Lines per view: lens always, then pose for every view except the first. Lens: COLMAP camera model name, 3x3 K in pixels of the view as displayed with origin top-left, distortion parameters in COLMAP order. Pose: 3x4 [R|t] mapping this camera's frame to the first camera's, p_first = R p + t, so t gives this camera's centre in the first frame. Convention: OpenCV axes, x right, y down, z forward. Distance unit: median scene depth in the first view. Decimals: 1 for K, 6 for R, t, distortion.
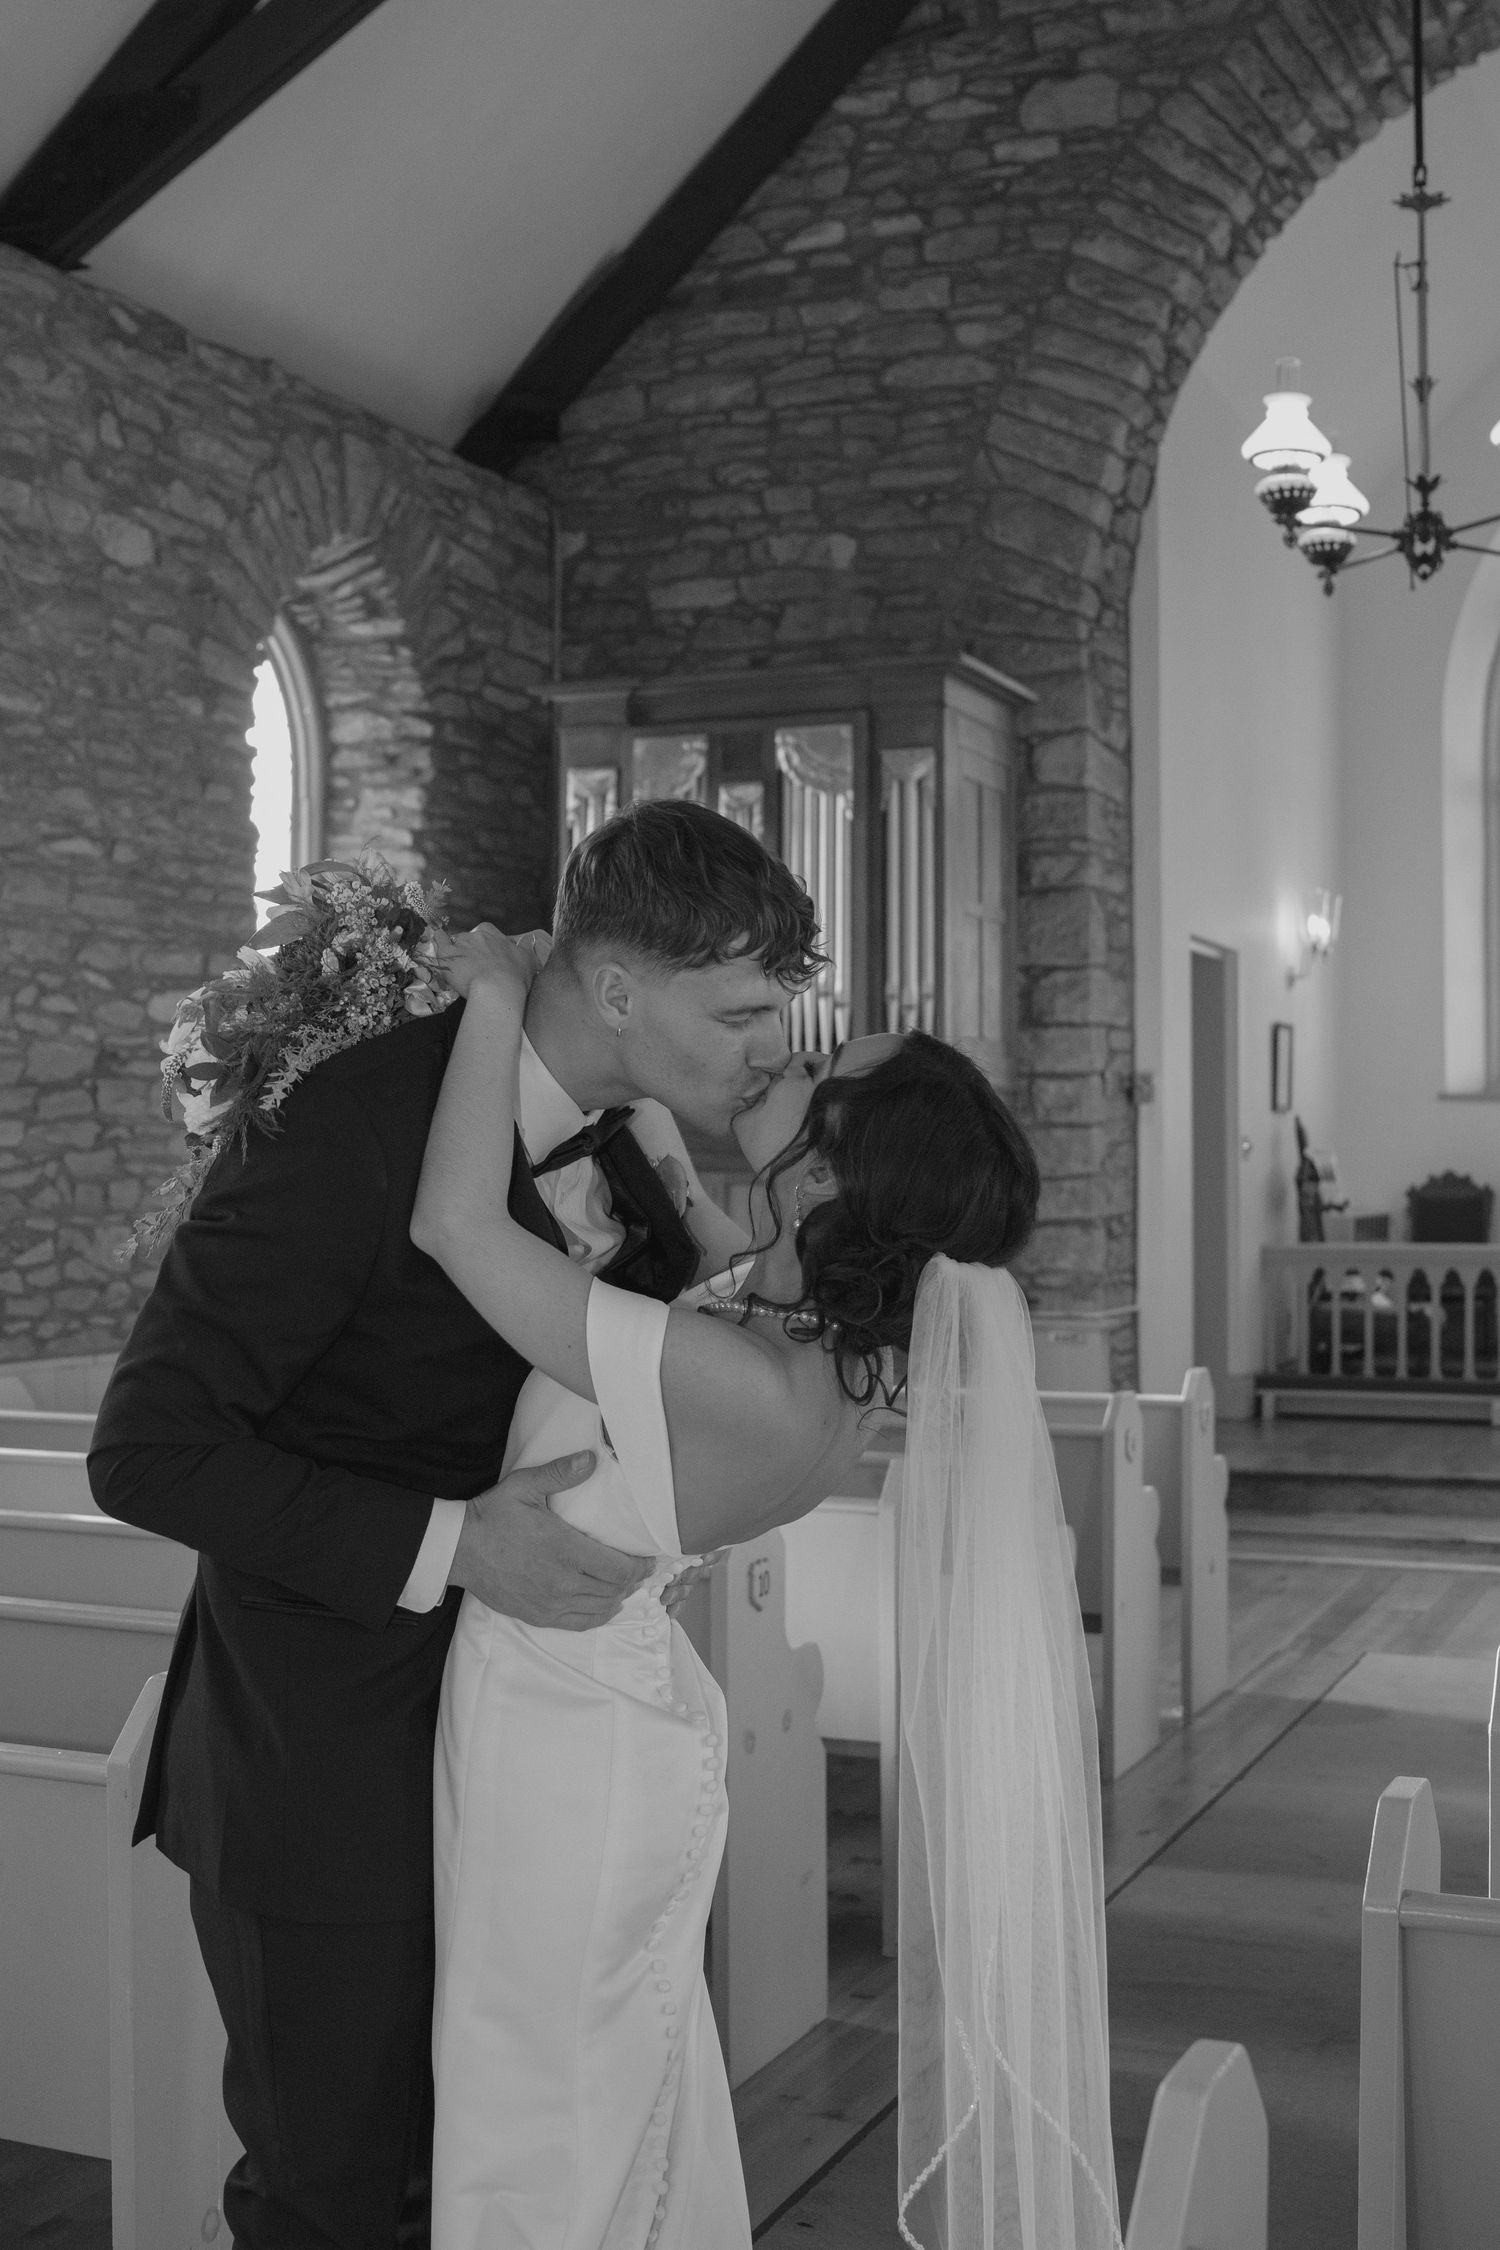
lens RADIAL K [[2620.0, 0, 750.0], [0, 2620.0, 1125.0], [0, 0, 1]] dist [-0.115415, 0.106074]
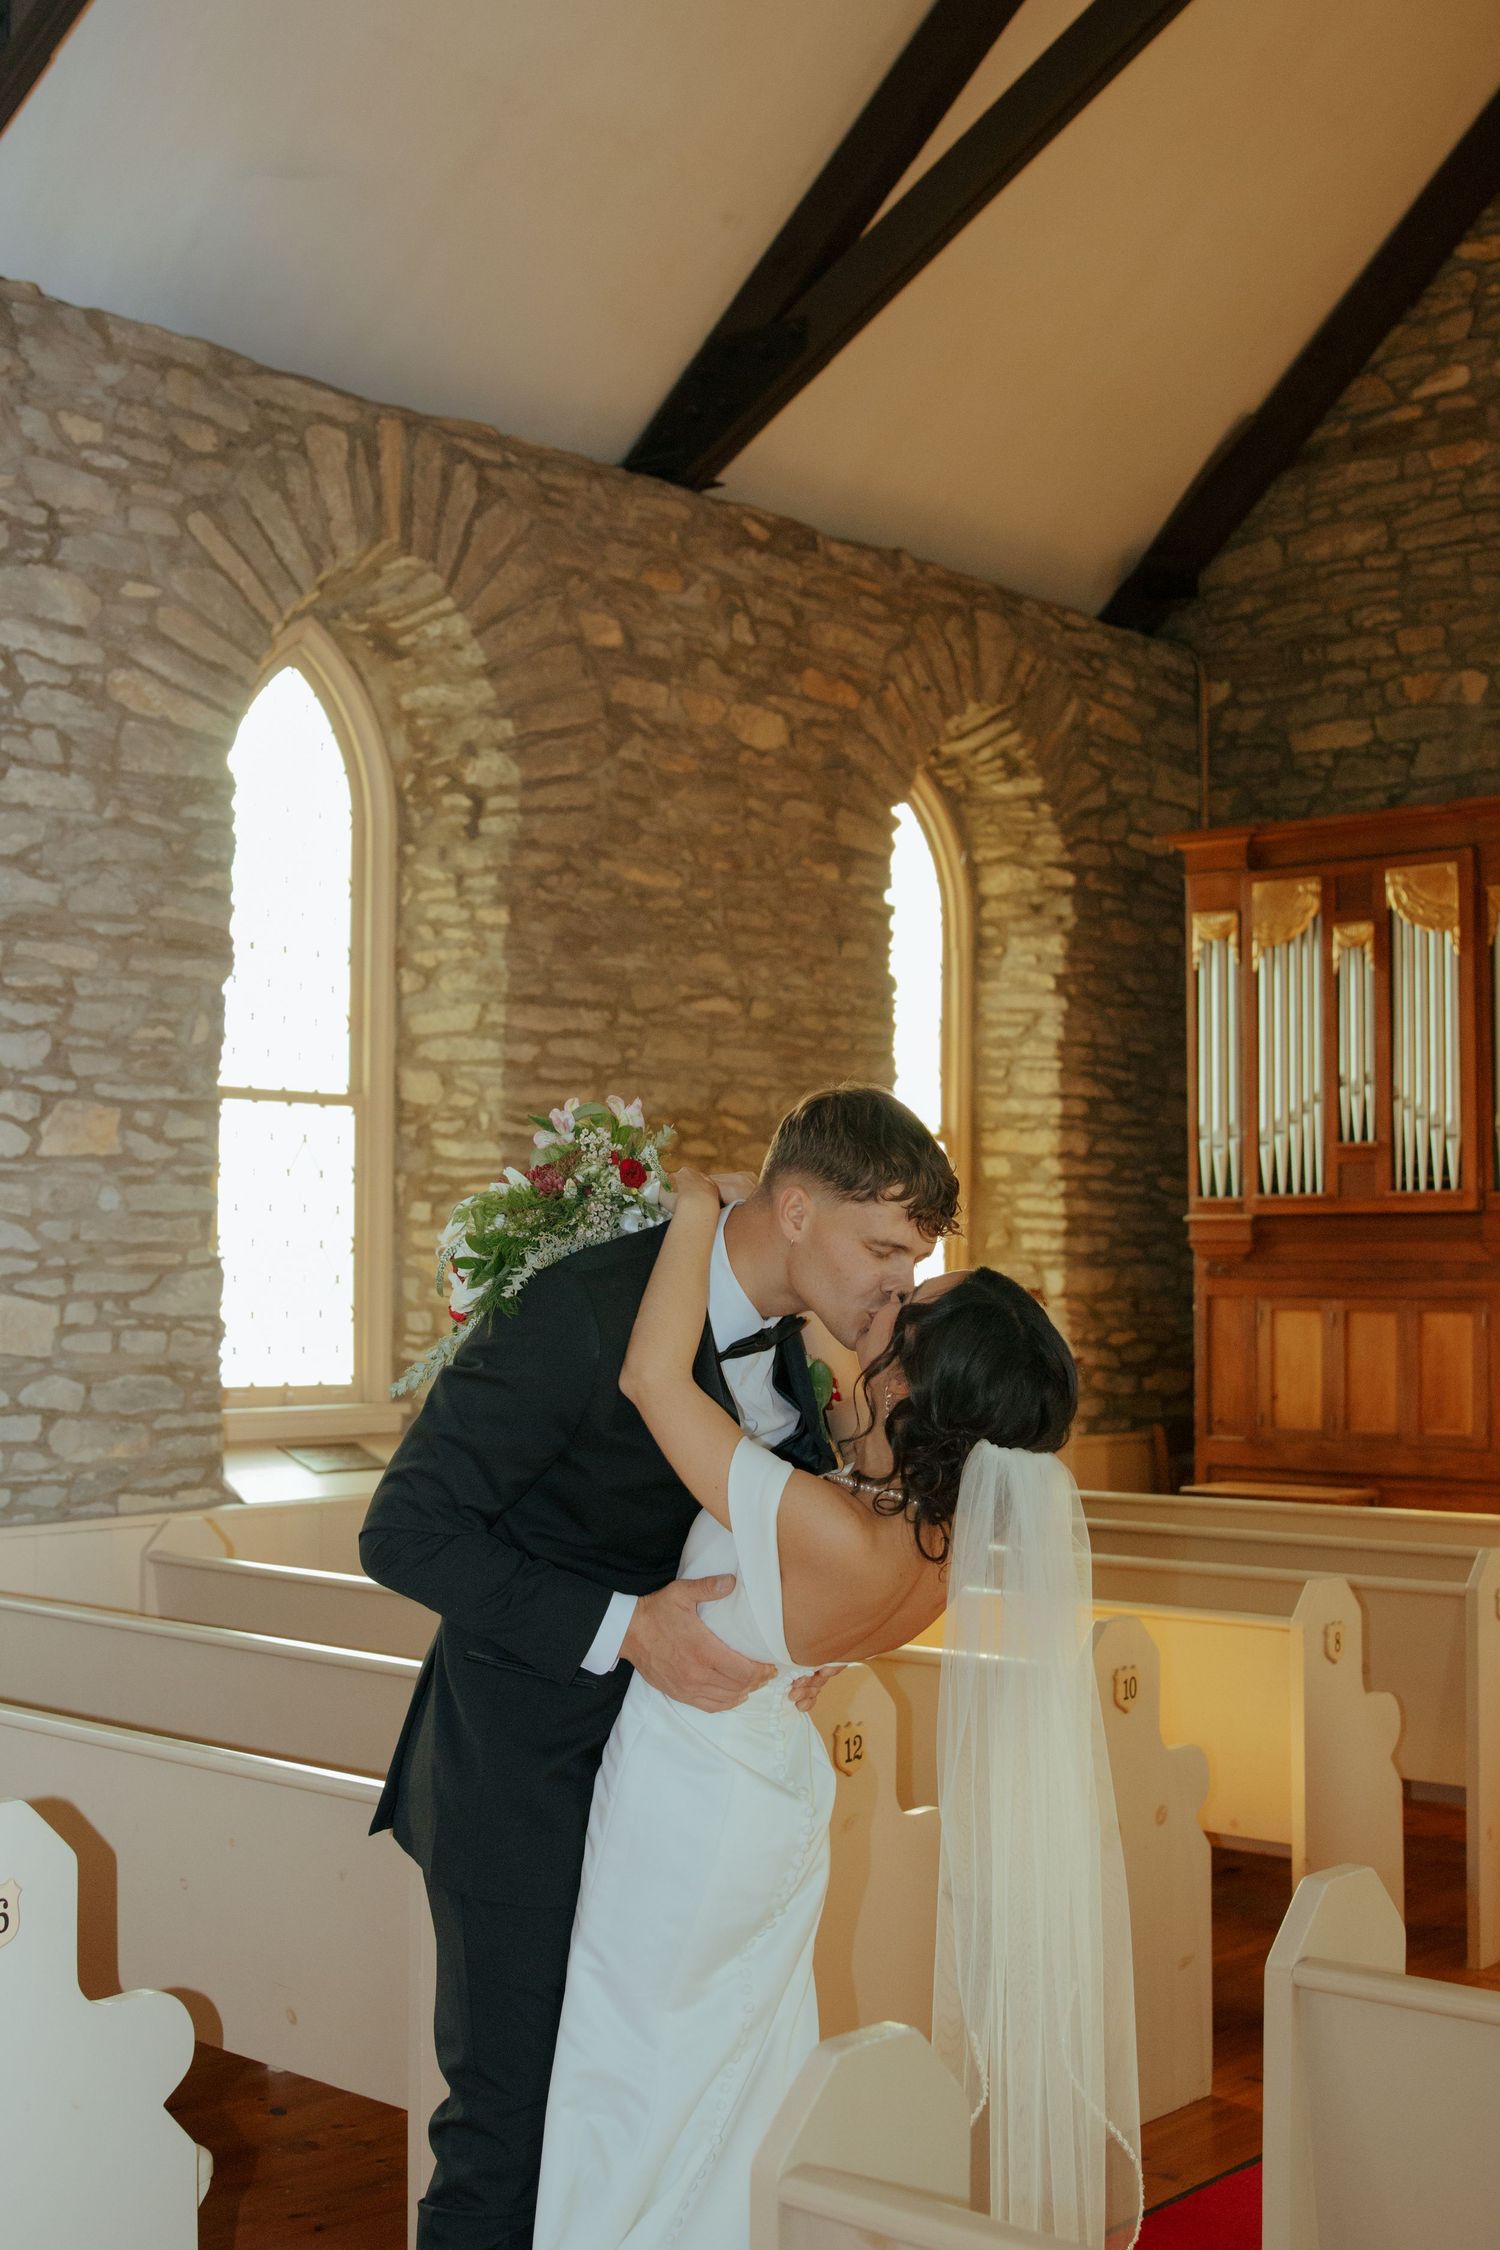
lens RADIAL K [[2620.0, 0, 750.0], [0, 2620.0, 1125.0], [0, 0, 1]] dist [-0.115415, 0.106074]
pose [[0.950009, -0.015783, -0.311824, 0.082958], [0.002476, 0.999071, -0.043024, -0.006565], [0.312213, 0.040101, 0.949165, -0.043886]]
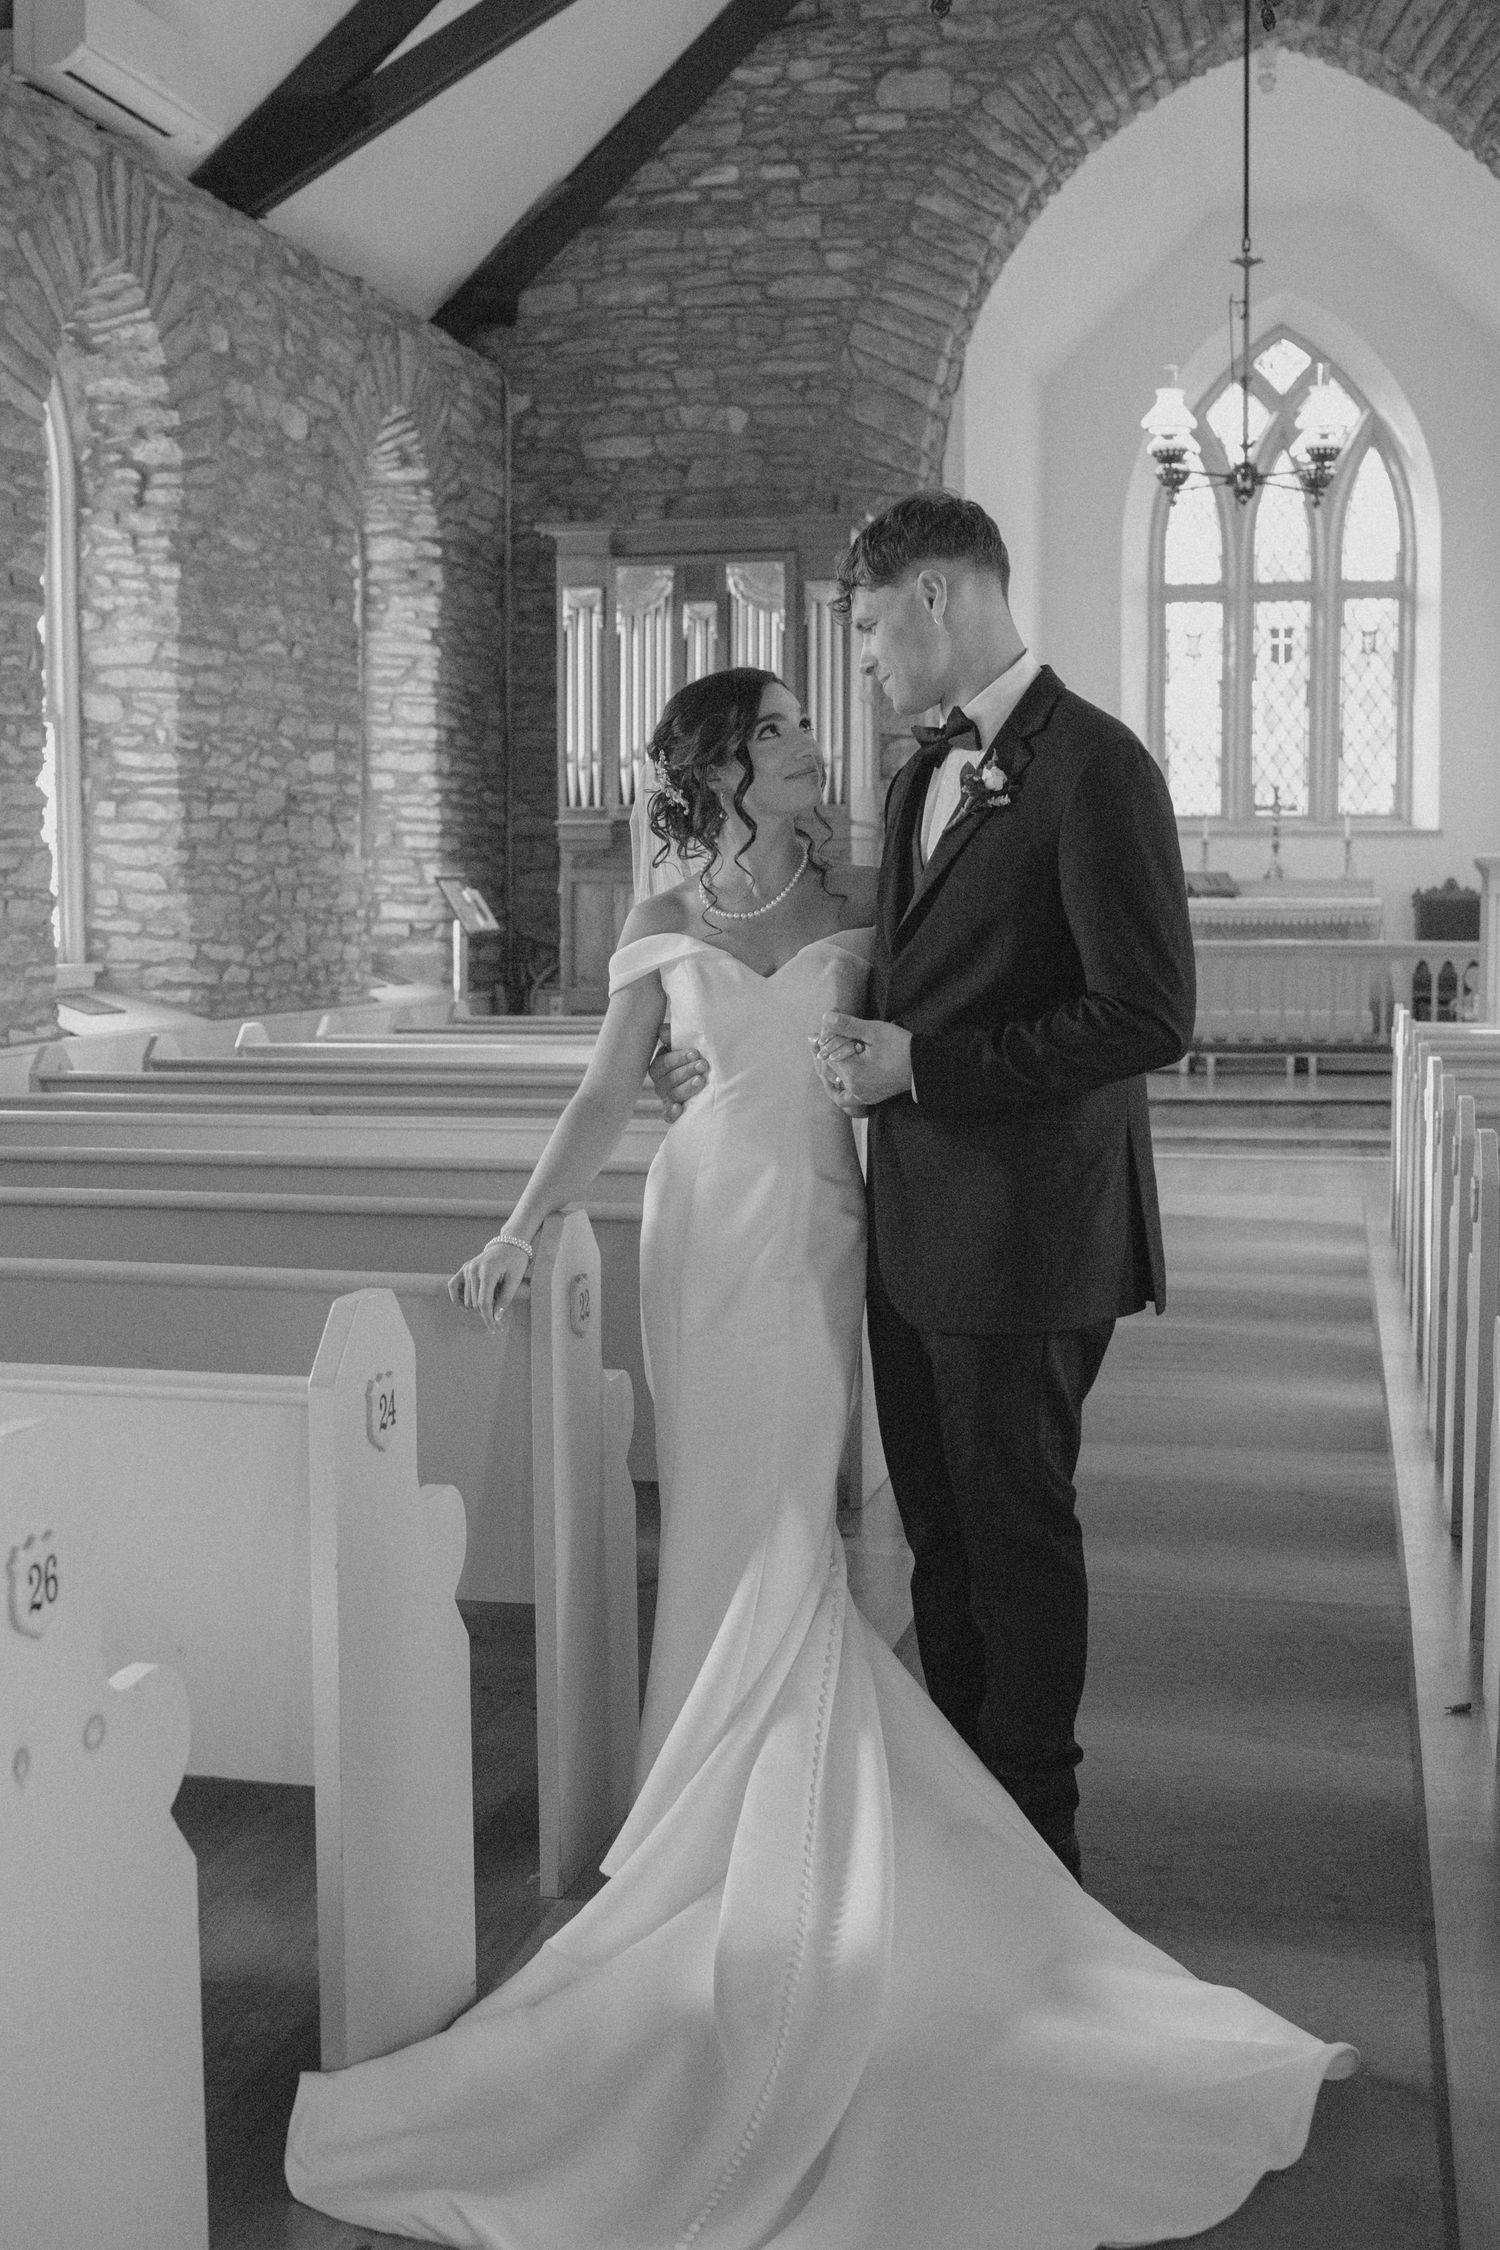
lens RADIAL K [[2620.0, 0, 750.0], [0, 2620.0, 1125.0], [0, 0, 1]] dist [-0.115415, 0.106074]
pose [[0.982256, -0.019122, 0.186566, -0.222049], [0.000661, 0.995135, 0.098518, 0.008131], [-0.187542, -0.096647, 0.977490, -0.350787]]
